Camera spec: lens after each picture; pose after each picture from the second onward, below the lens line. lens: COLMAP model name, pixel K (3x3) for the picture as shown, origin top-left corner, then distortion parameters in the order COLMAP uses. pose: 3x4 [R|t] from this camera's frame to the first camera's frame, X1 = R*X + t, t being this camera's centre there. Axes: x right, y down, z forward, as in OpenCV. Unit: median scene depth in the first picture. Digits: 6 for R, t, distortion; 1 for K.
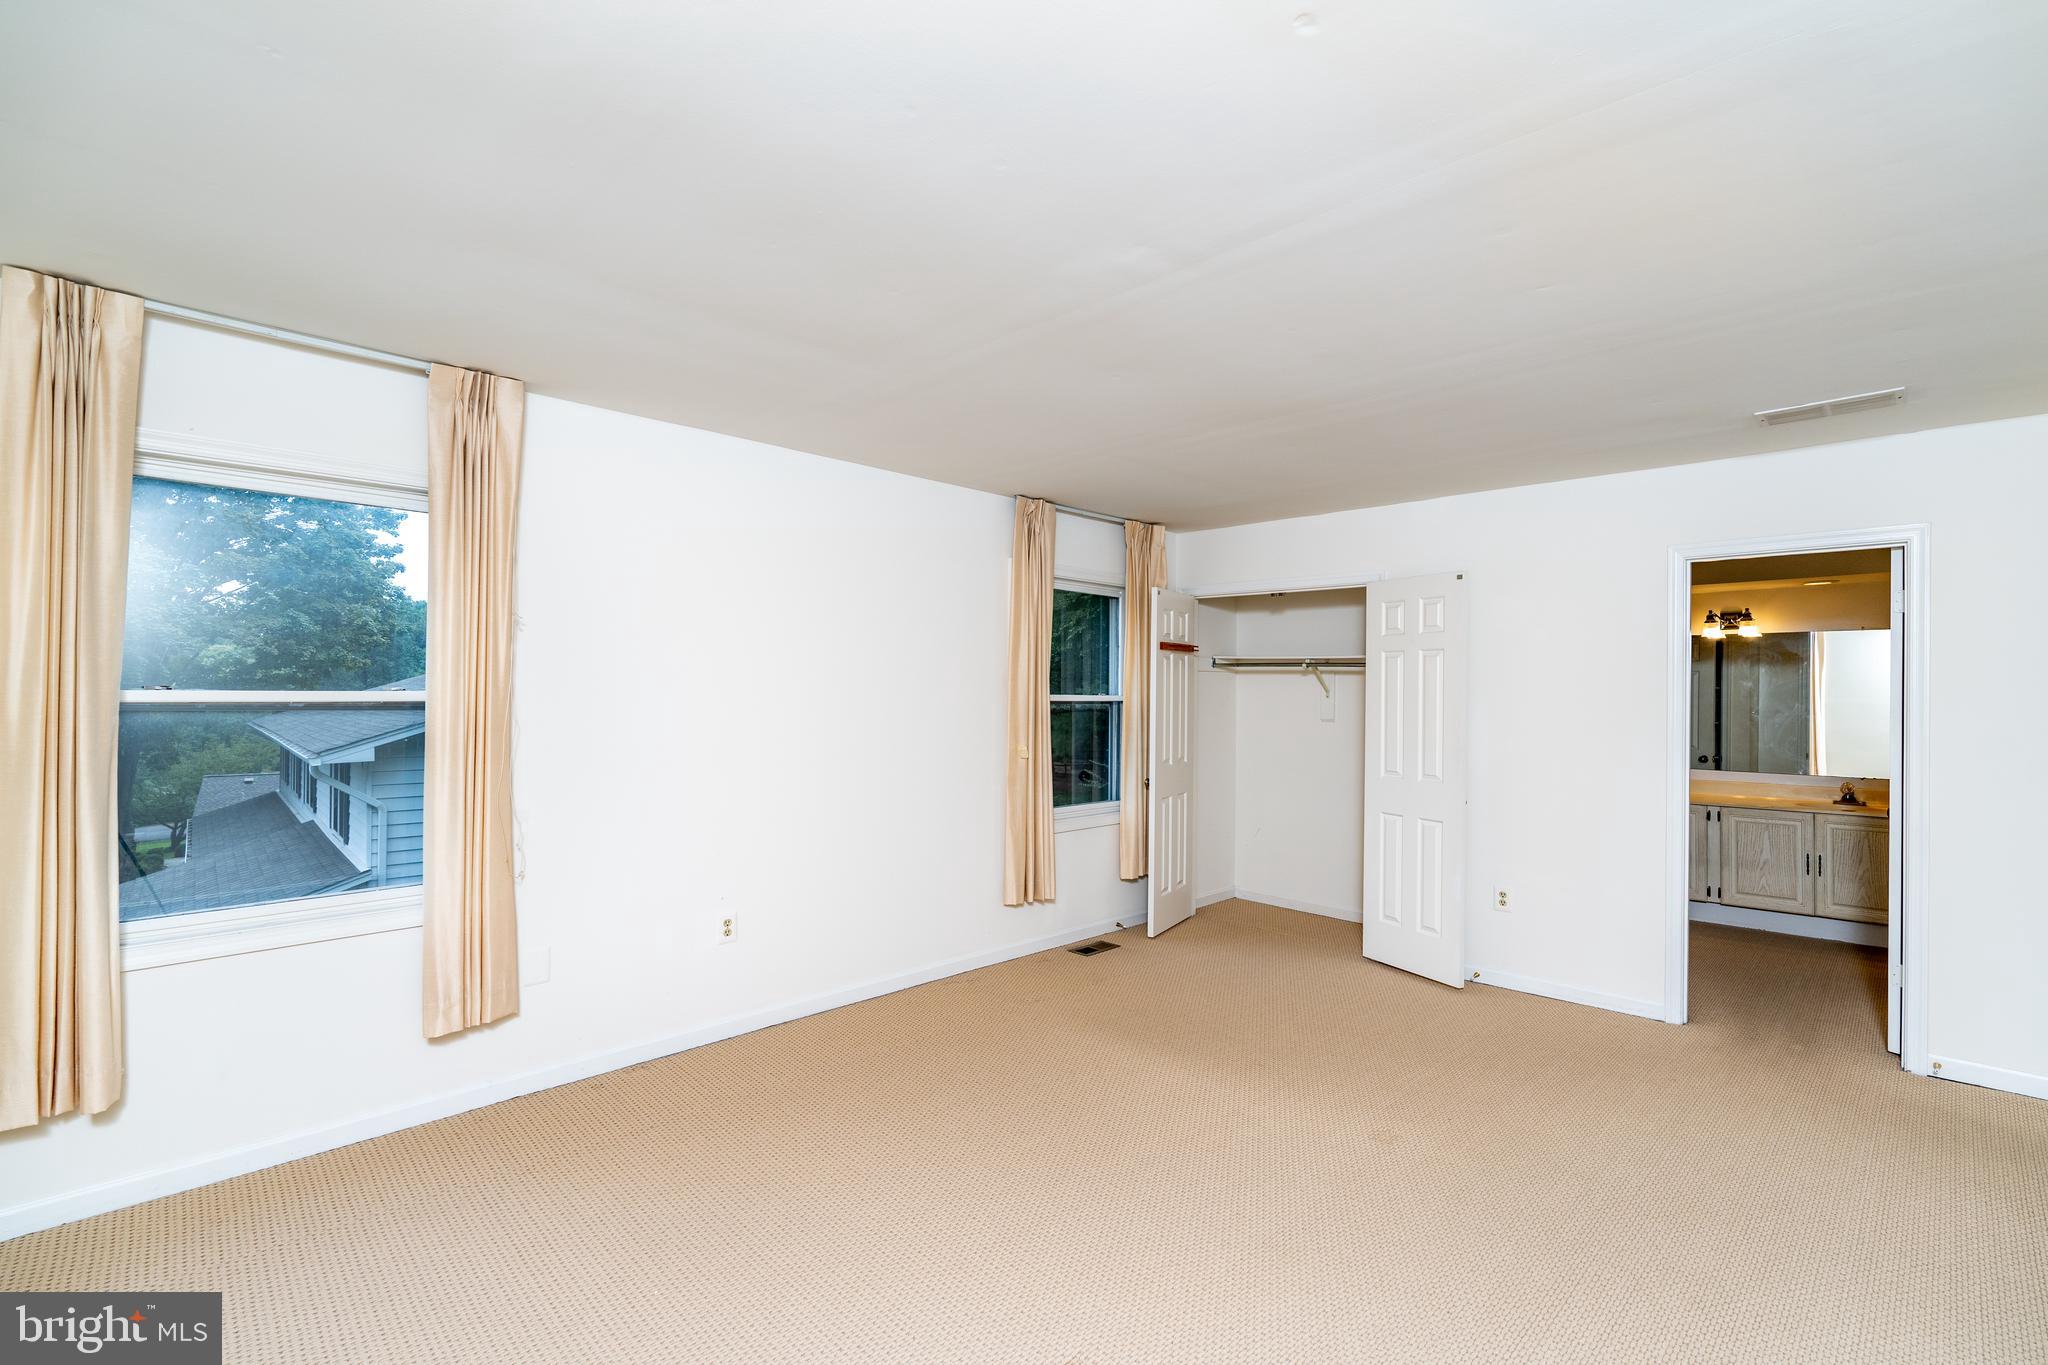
lens RADIAL K [[902.5, 0, 1024.0], [0, 902.5, 682.5], [0, 0, 1]] dist [0.000113, -0.000086]
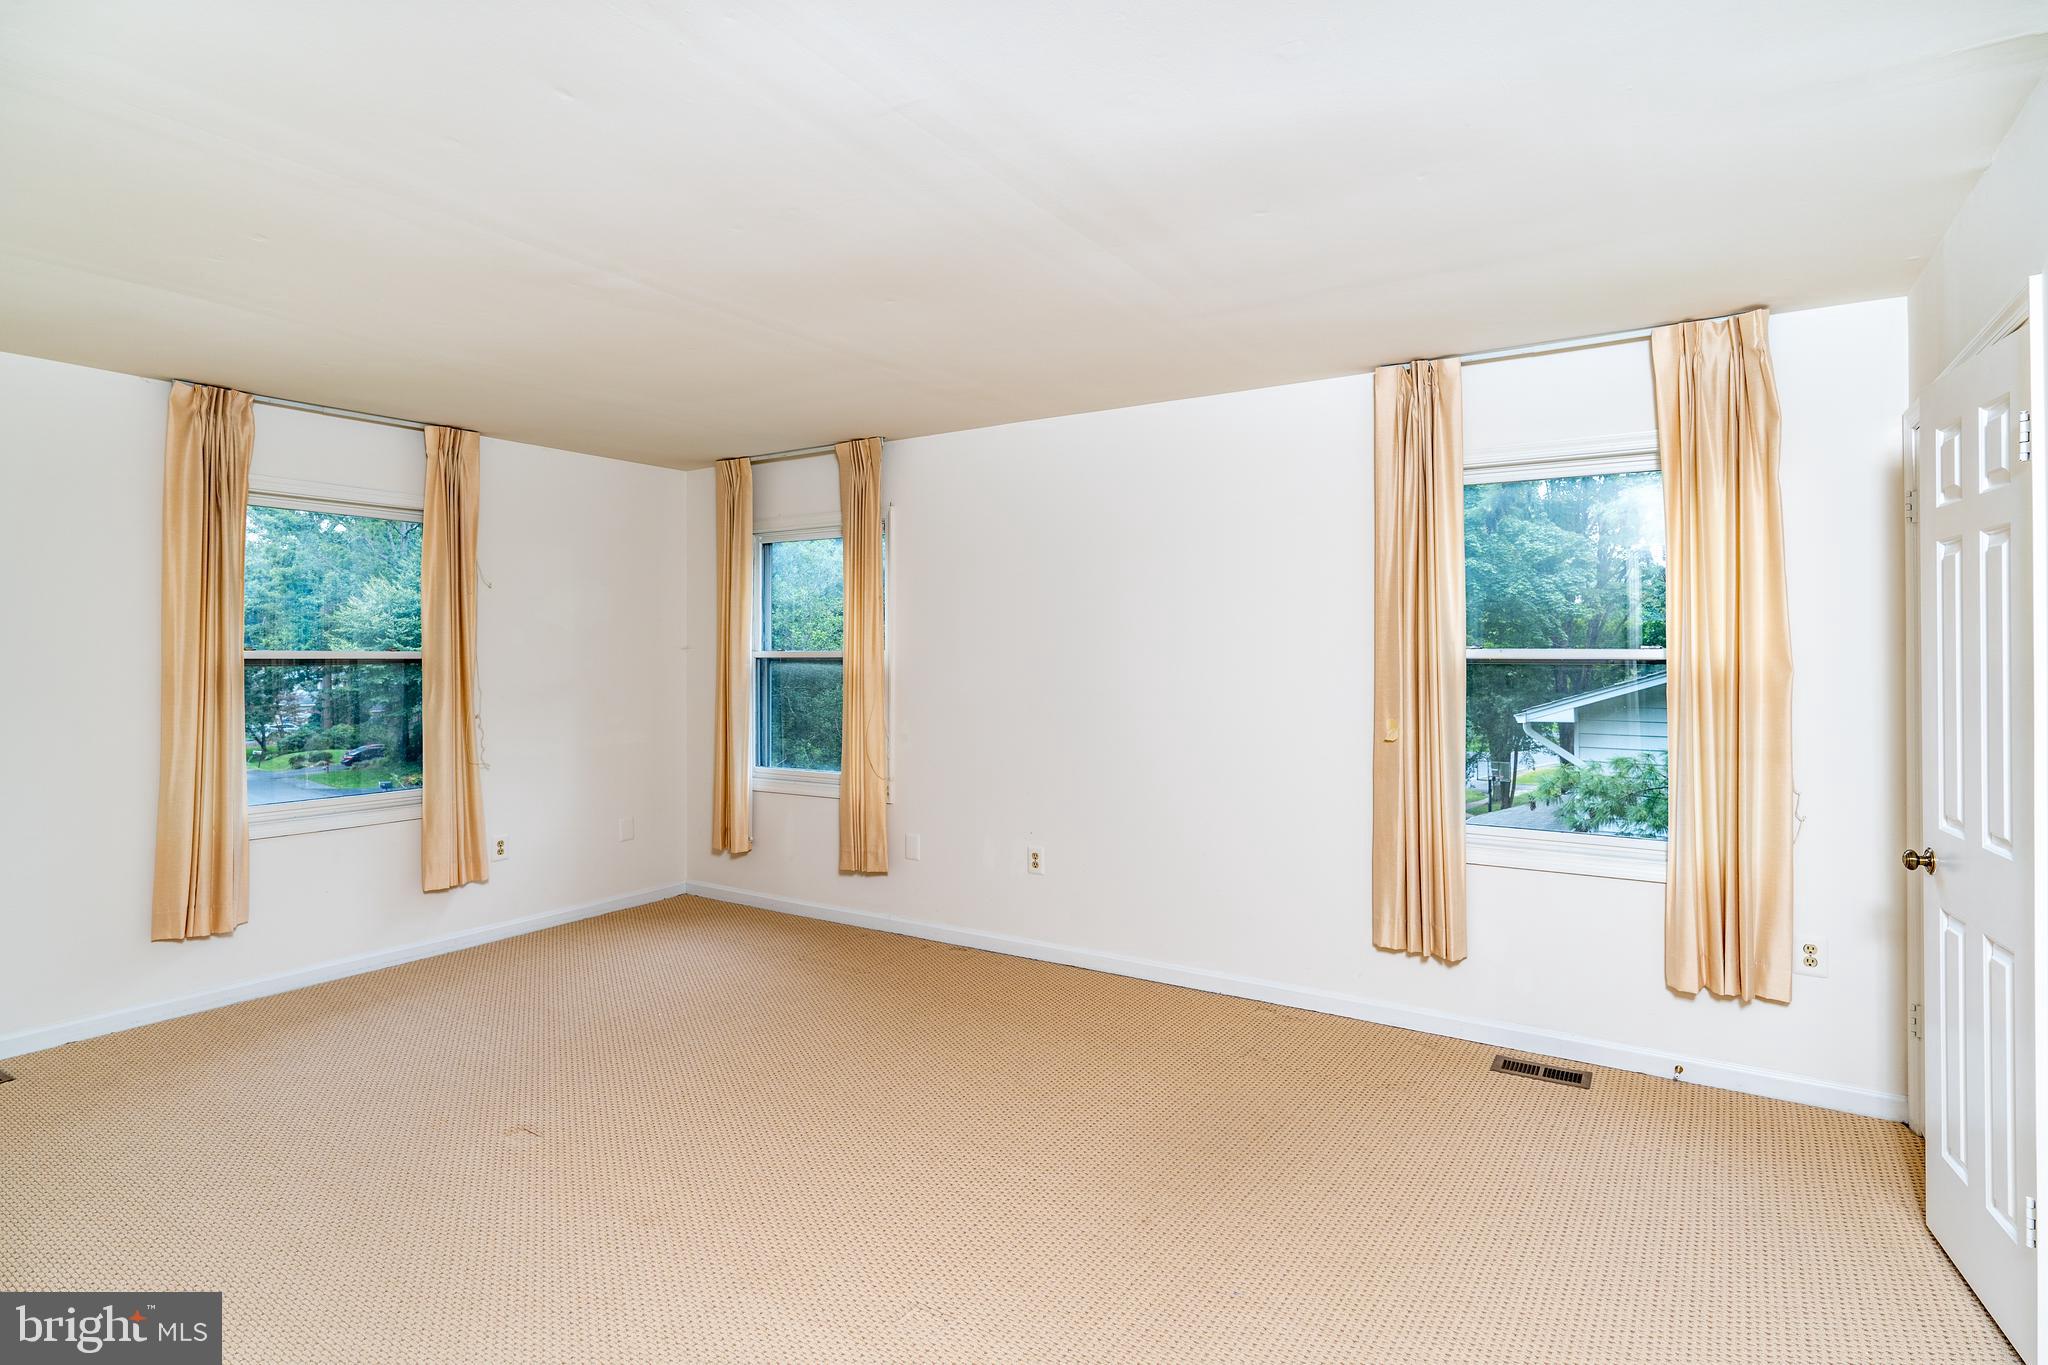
lens RADIAL K [[852.0, 0, 1024.2], [0, 852.0, 647.2], [0, 0, 1]] dist [-0.000617, -0.000031]
pose [[0.304852, -0.010655, -0.952340, 0.537143], [0.014687, 0.999871, -0.006485, 0.011332], [0.952287, -0.012010, 0.304969, 0.526853]]
